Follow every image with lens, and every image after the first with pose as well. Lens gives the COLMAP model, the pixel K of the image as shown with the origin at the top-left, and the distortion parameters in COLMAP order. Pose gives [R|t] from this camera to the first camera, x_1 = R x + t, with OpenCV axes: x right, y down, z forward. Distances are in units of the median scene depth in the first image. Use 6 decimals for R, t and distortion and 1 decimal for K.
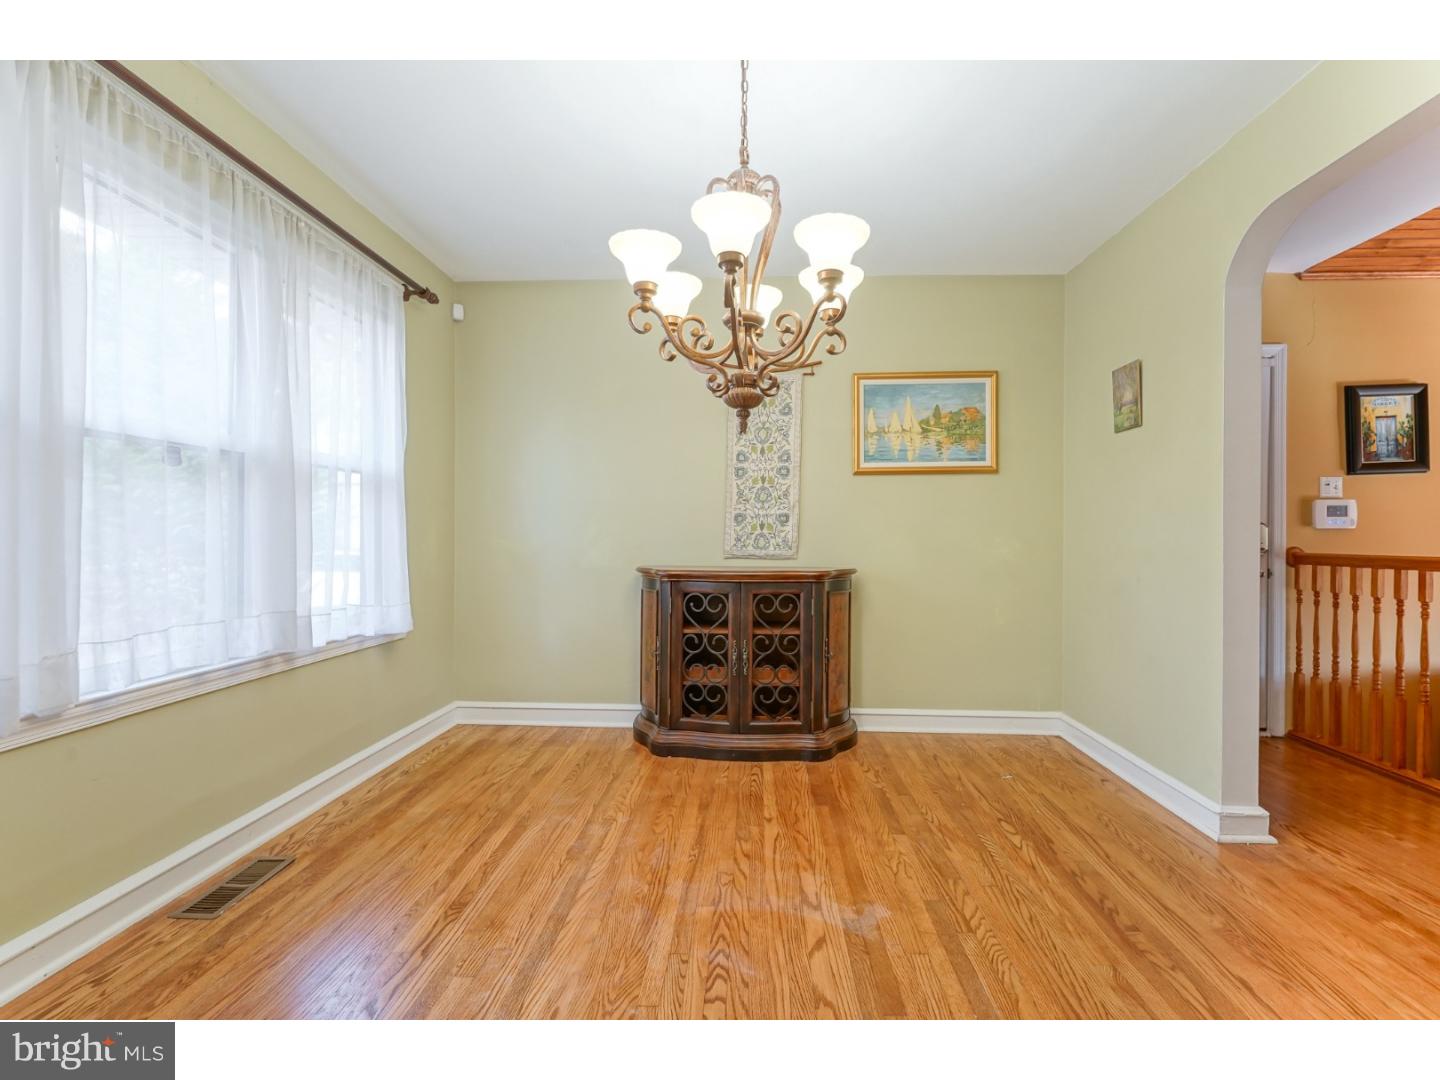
lens RADIAL K [[652.5, 0, 721.7], [0, 652.5, 538.7], [0, 0, 1]] dist [-0.009218, 0.003289]
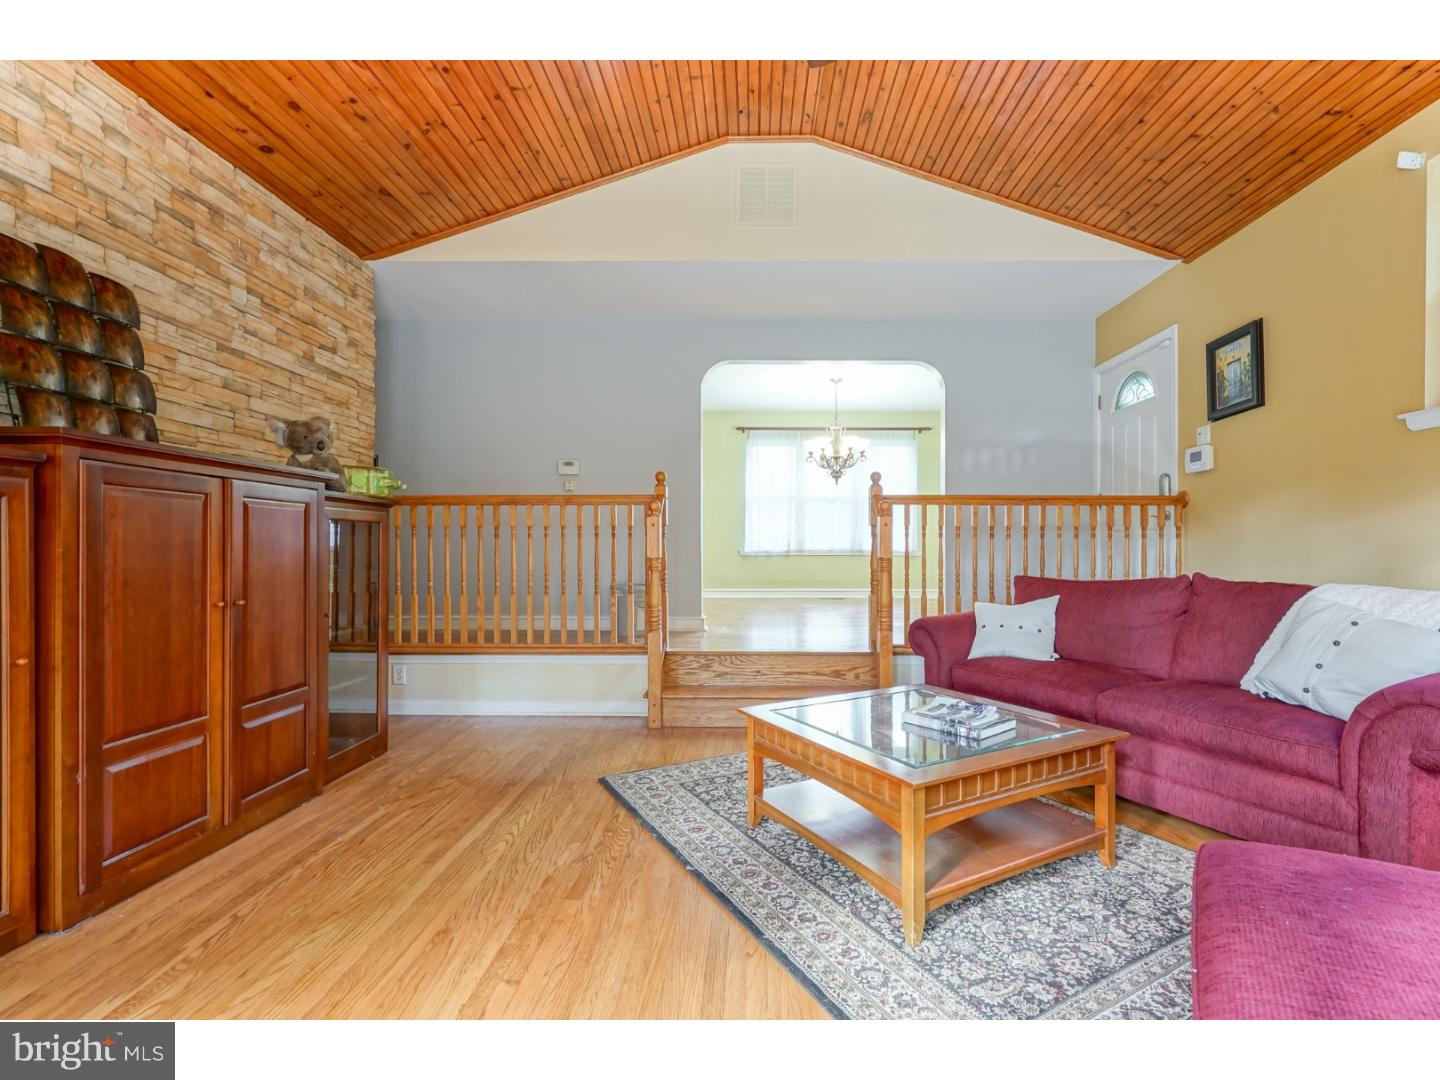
lens RADIAL K [[652.5, 0, 751.2], [0, 652.5, 552.5], [0, 0, 1]] dist [-0.009218, 0.003289]
pose [[0.051984, -0.004281, -0.998639, 2.074429], [-0.007247, 0.999963, -0.004664, 0.143956], [0.998622, 0.007480, 0.051951, 0.134698]]
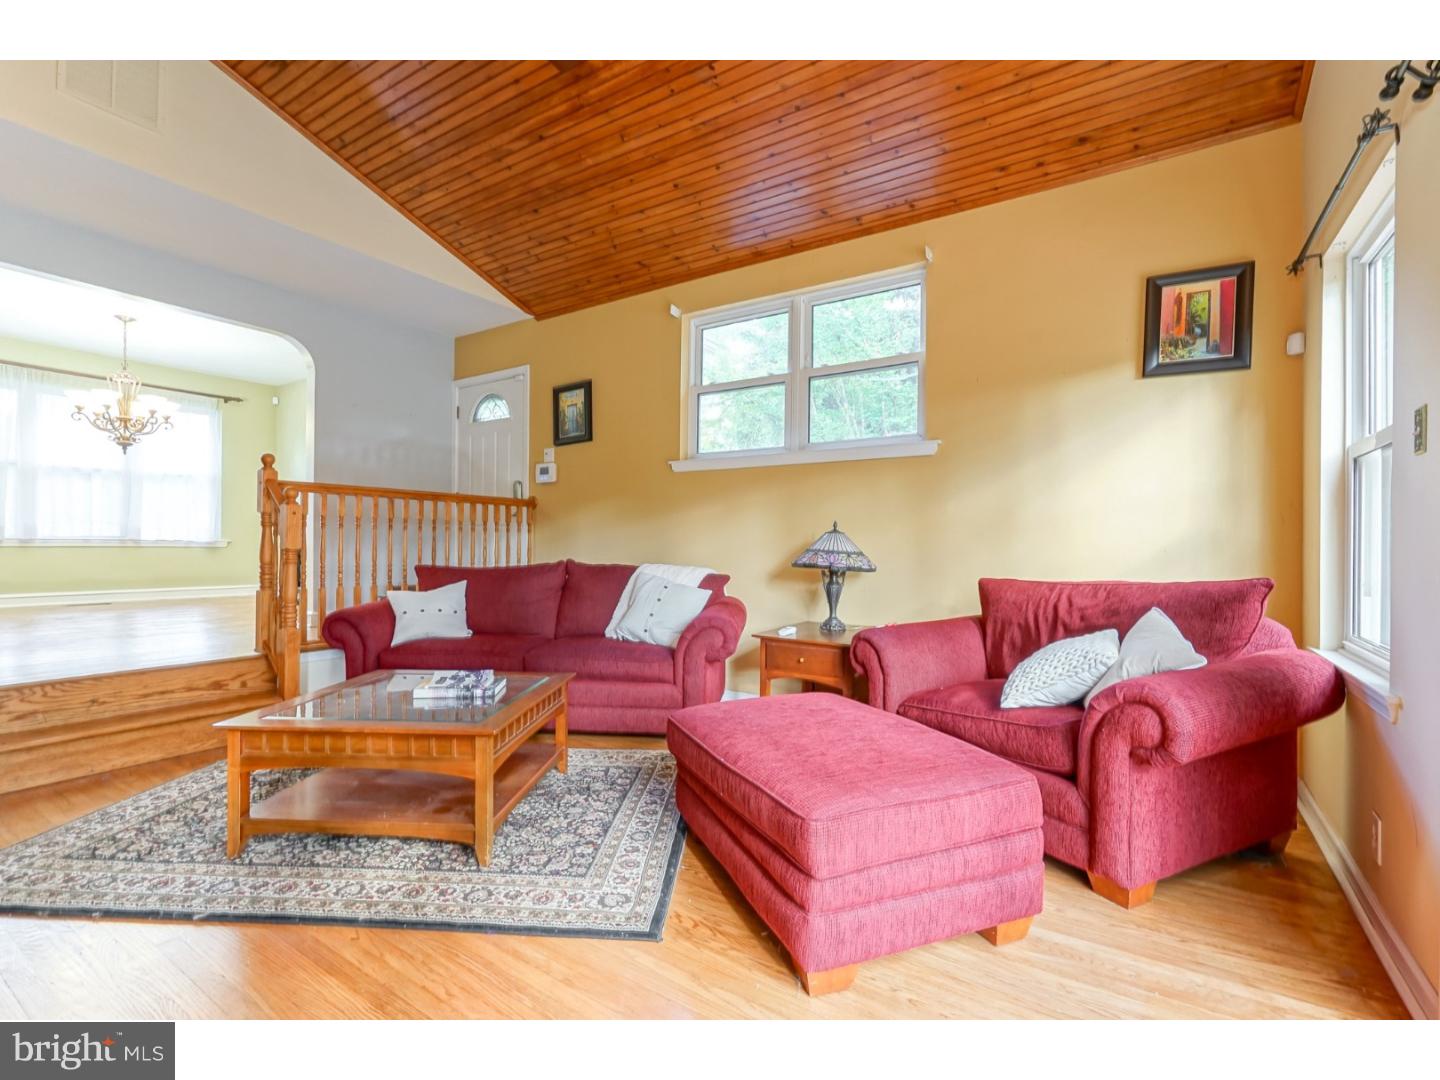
lens RADIAL K [[652.5, 0, 720.8], [0, 652.5, 544.7], [0, 0, 1]] dist [-0.009218, 0.003289]
pose [[0.867168, -0.001828, -0.498012, 2.075023], [-0.003013, 0.999956, -0.008917, 0.146481], [0.498006, 0.009233, 0.867124, -0.132705]]
